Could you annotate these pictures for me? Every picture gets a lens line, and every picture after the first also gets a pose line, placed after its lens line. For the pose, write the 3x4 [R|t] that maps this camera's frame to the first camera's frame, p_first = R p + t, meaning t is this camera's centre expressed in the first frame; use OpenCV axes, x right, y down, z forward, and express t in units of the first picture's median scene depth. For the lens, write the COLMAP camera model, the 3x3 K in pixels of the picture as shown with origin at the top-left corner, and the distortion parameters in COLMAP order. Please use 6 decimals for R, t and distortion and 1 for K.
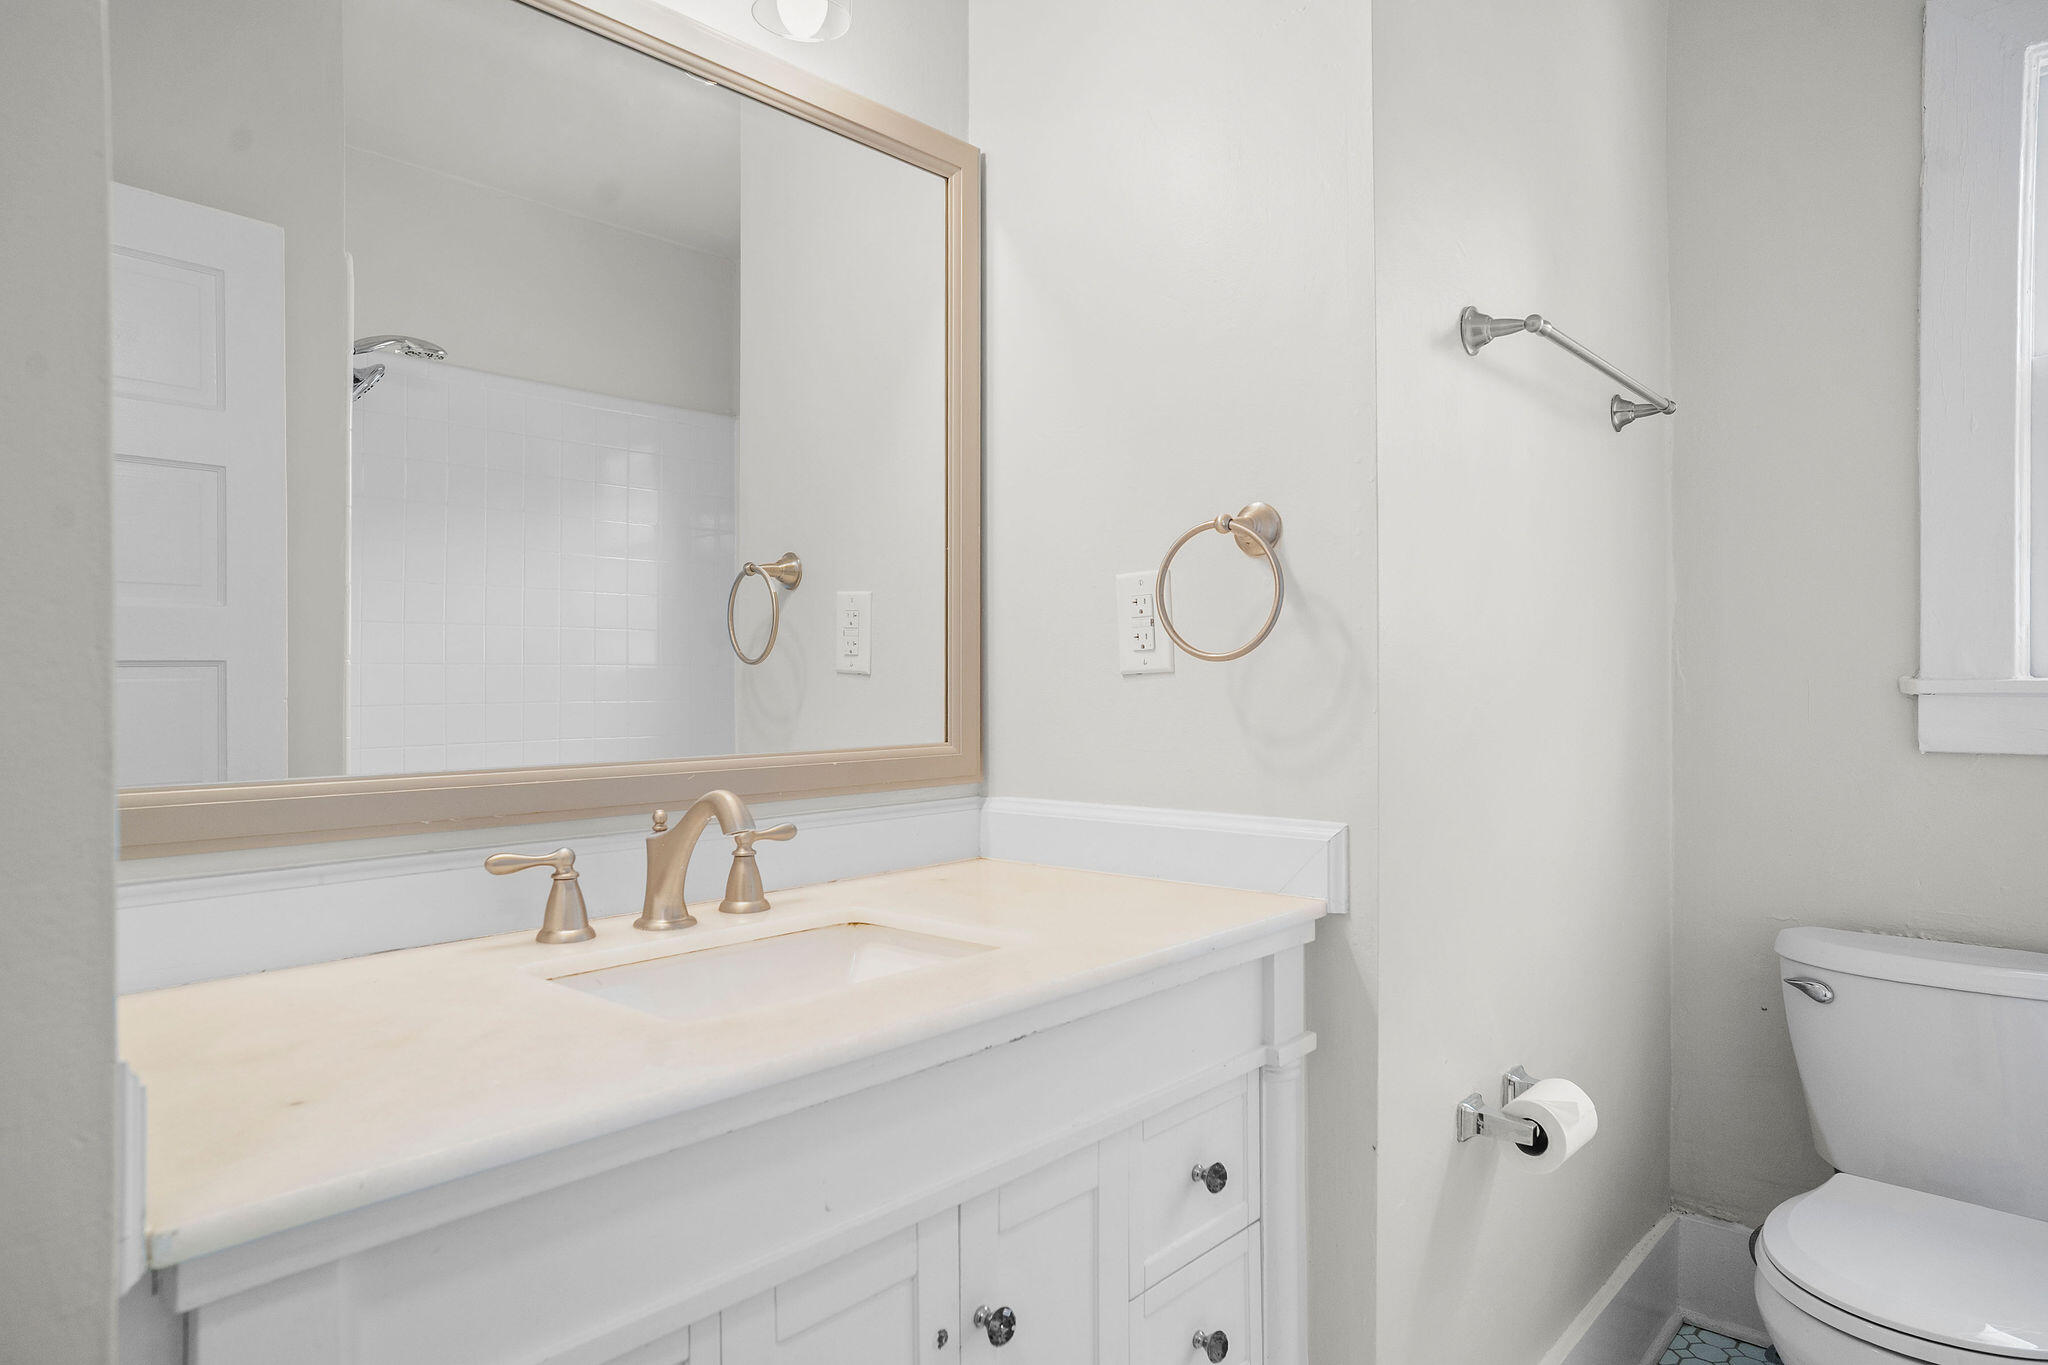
lens RADIAL K [[1233.6, 0, 1024.0], [0, 1233.6, 682.5], [0, 0, 1]] dist [-0.048076, 0.049831]
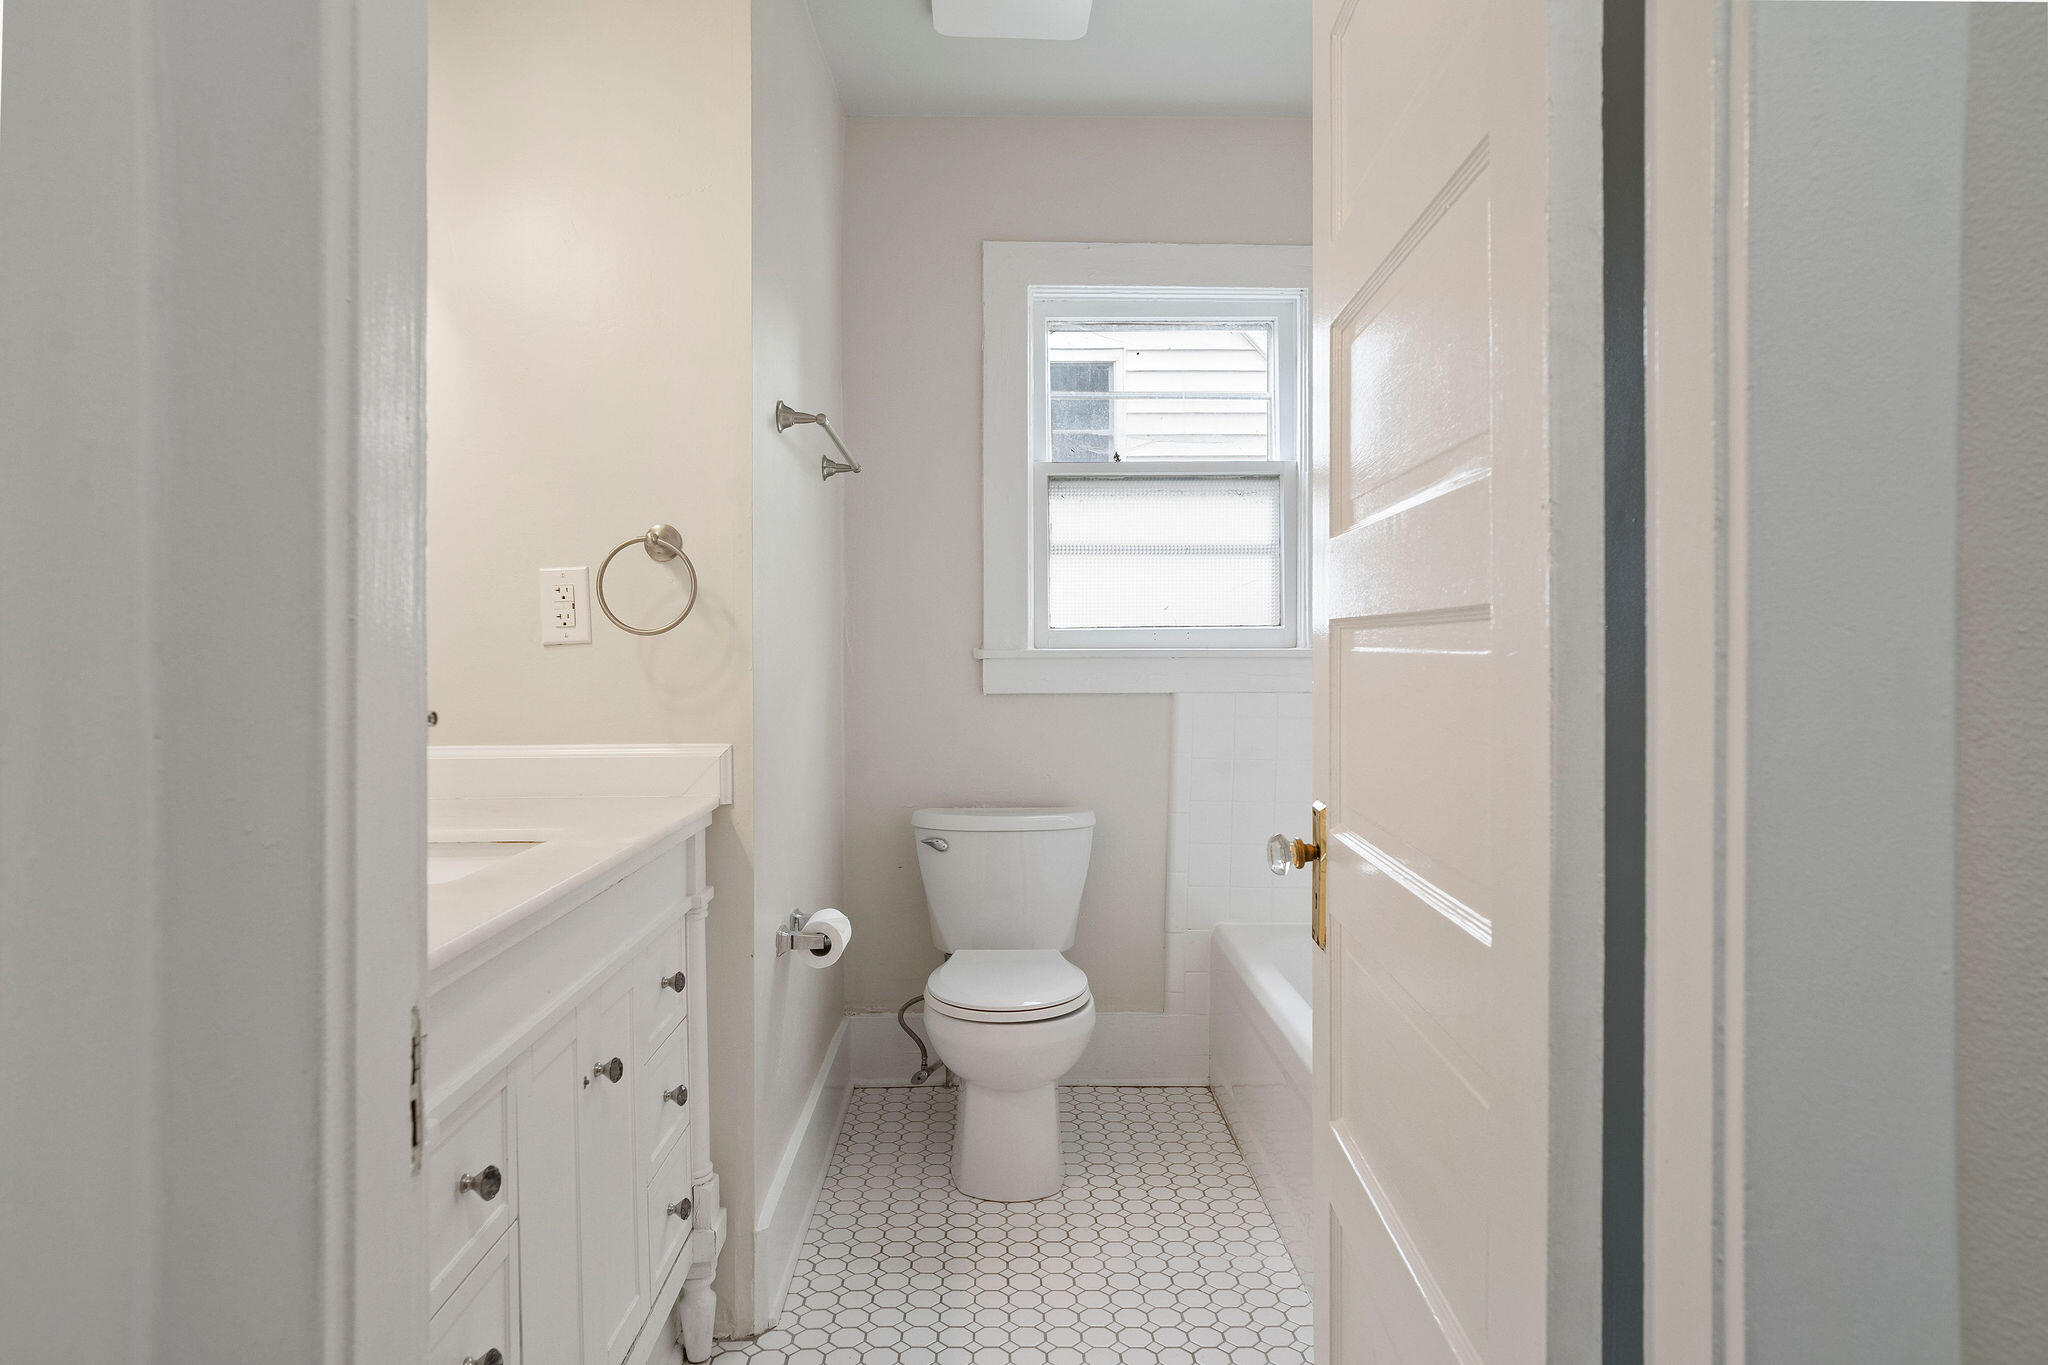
lens RADIAL K [[1203.6, 0, 1014.0], [0, 1203.6, 662.7], [0, 0, 1]] dist [-0.046117, 0.047890]
pose [[0.736745, -0.006474, 0.676140, -0.411858], [0.003706, 0.999978, 0.005536, 0.007374], [-0.676161, -0.001573, 0.736752, -0.272927]]
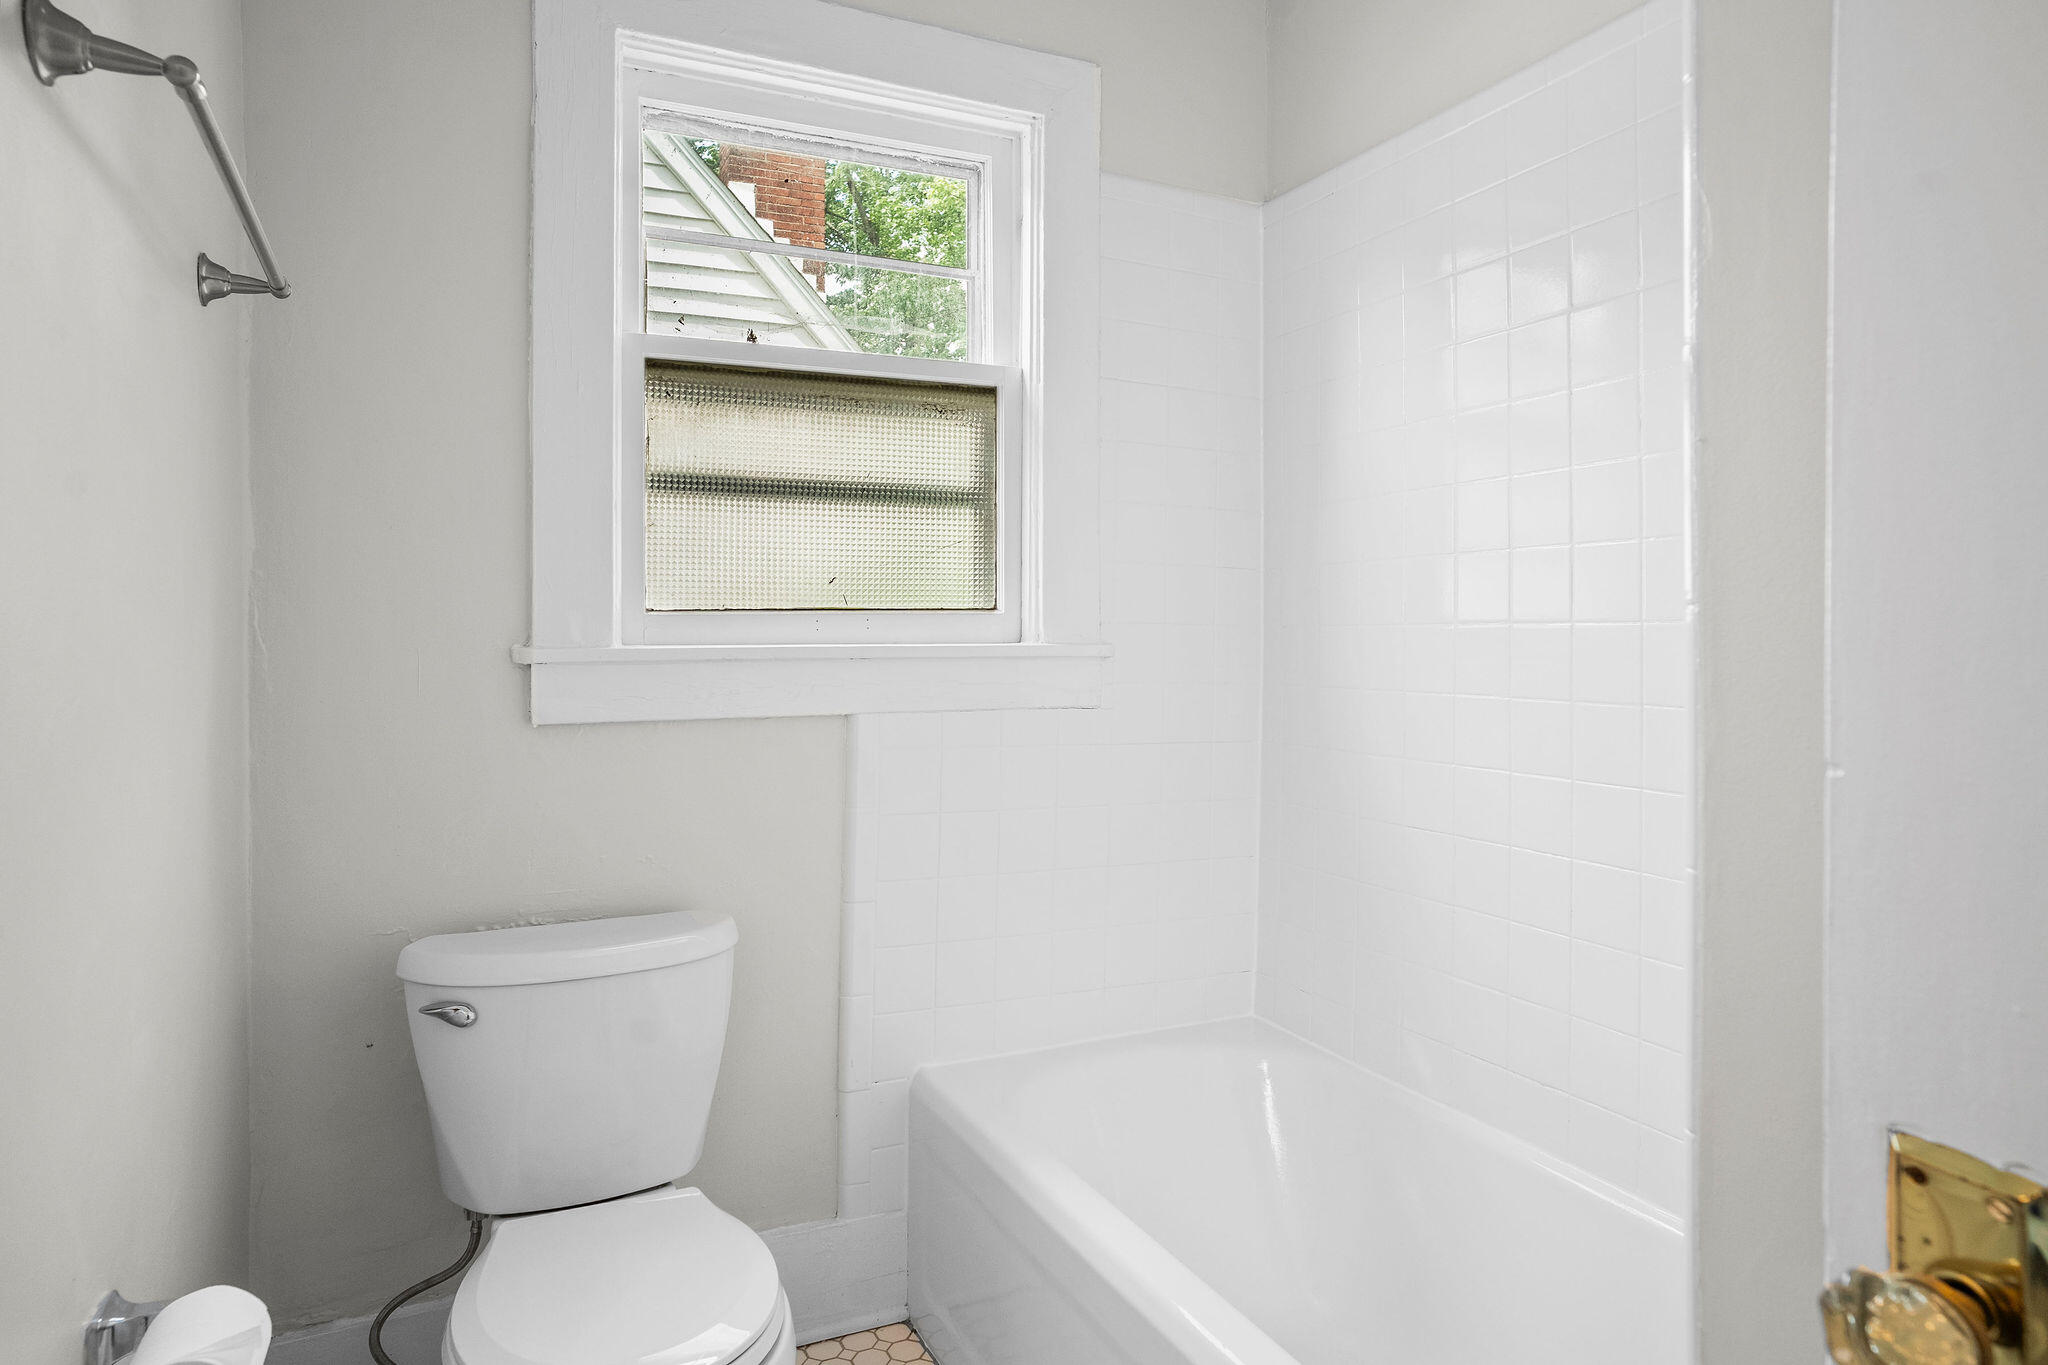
lens RADIAL K [[1222.2, 0, 1023.5], [0, 1222.2, 638.2], [0, 0, 1]] dist [-0.050359, 0.041709]
pose [[0.389888, -0.002368, 0.920859, 0.030352], [0.003105, 0.999994, 0.001257, -0.012744], [-0.920857, 0.002370, 0.389893, 0.365877]]
